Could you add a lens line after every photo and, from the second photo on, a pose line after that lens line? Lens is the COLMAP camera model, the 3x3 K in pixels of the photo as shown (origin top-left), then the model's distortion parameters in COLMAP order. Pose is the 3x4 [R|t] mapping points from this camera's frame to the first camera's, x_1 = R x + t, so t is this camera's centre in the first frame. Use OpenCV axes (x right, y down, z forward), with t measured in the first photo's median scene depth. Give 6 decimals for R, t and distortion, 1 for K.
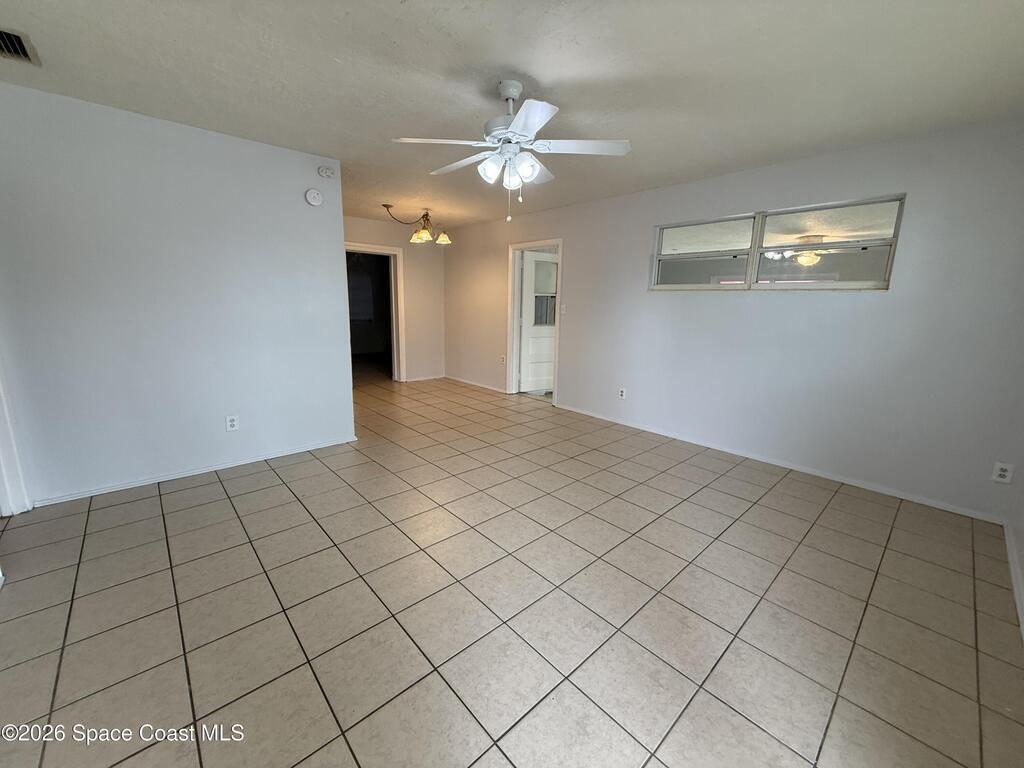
lens RADIAL K [[406.8, 0, 510.3], [0, 406.8, 382.3], [0, 0, 1]] dist [-0.000121, 0.000078]
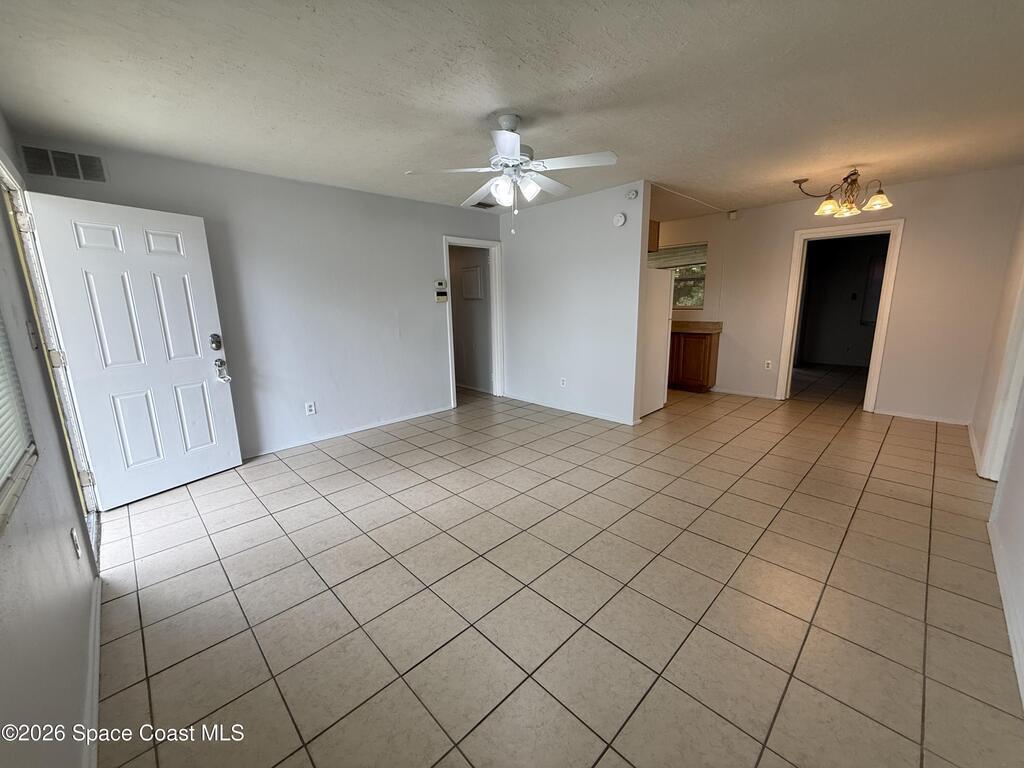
lens RADIAL K [[406.8, 0, 510.3], [0, 406.8, 382.3], [0, 0, 1]] dist [-0.000121, 0.000078]
pose [[0.034238, 0.179536, -0.983155, 0.882163], [-0.176359, 0.969380, 0.170879, -0.136007], [0.983730, 0.167537, 0.064852, 0.726406]]
